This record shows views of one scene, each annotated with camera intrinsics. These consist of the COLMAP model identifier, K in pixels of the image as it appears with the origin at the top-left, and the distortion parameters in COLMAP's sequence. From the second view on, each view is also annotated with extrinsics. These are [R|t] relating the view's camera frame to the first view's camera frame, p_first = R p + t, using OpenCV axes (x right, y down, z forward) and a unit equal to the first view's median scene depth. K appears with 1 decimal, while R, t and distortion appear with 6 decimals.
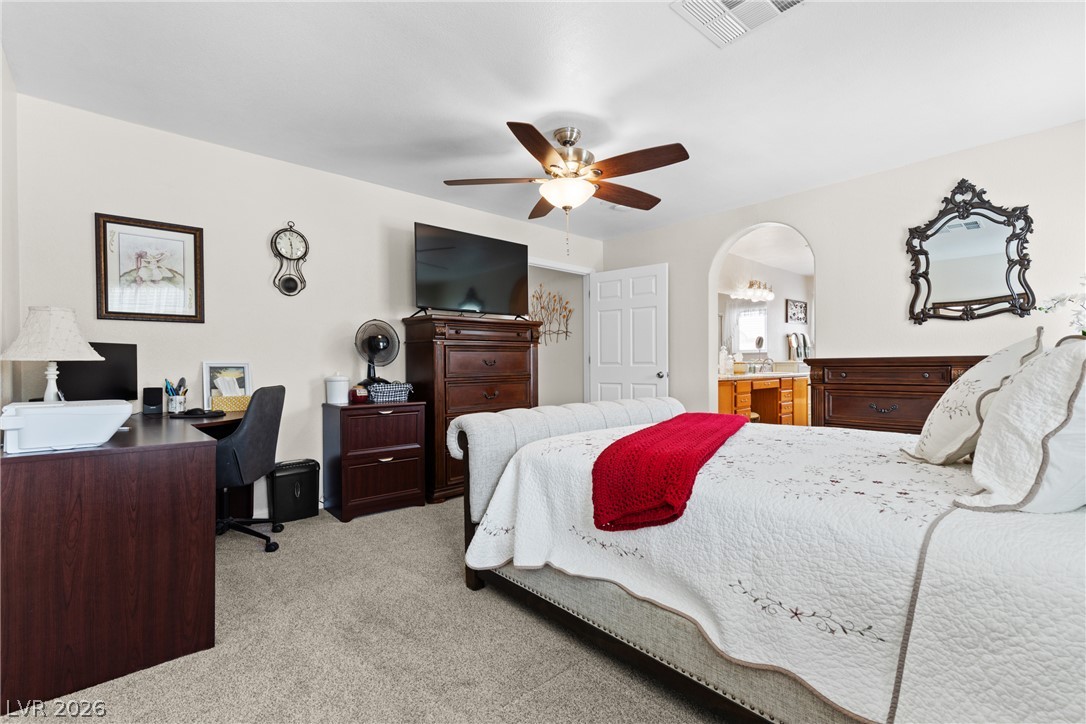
lens RADIAL K [[487.8, 0, 549.6], [0, 487.8, 362.3], [0, 0, 1]] dist [-0.000426, -0.000165]
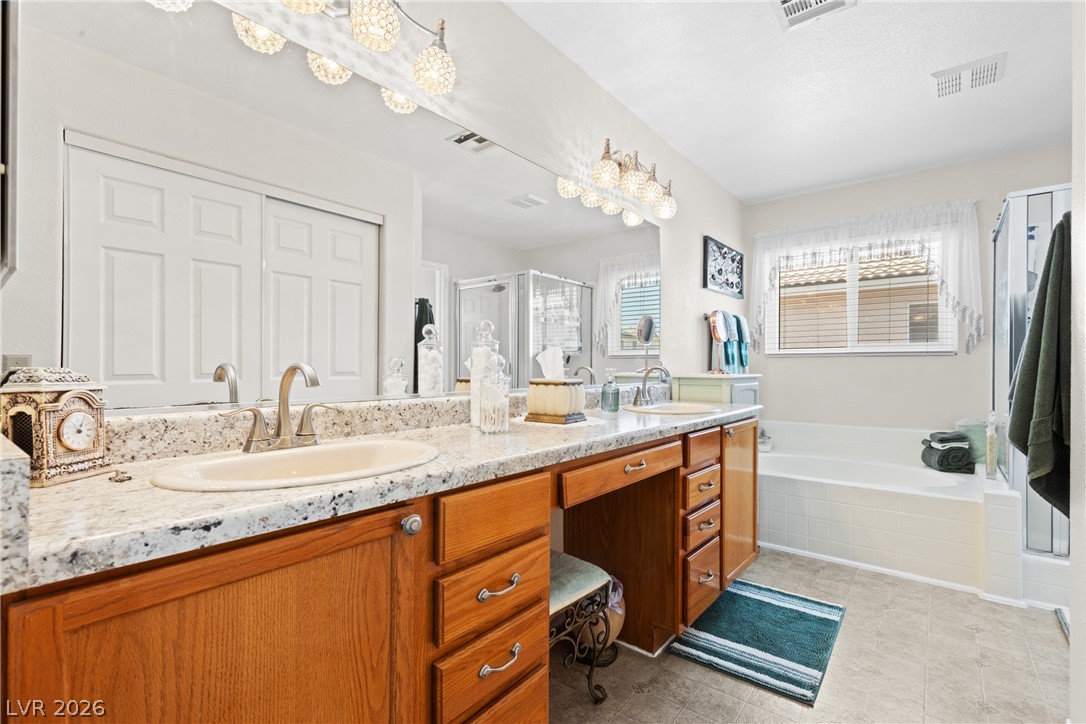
lens RADIAL K [[487.8, 0, 540.9], [0, 487.8, 367.4], [0, 0, 1]] dist [-0.000426, -0.000165]
pose [[0.989785, 0.019238, 0.141263, 0.285745], [-0.019760, 0.999802, 0.002299, -0.006132], [-0.141191, -0.005067, 0.989969, 0.599060]]
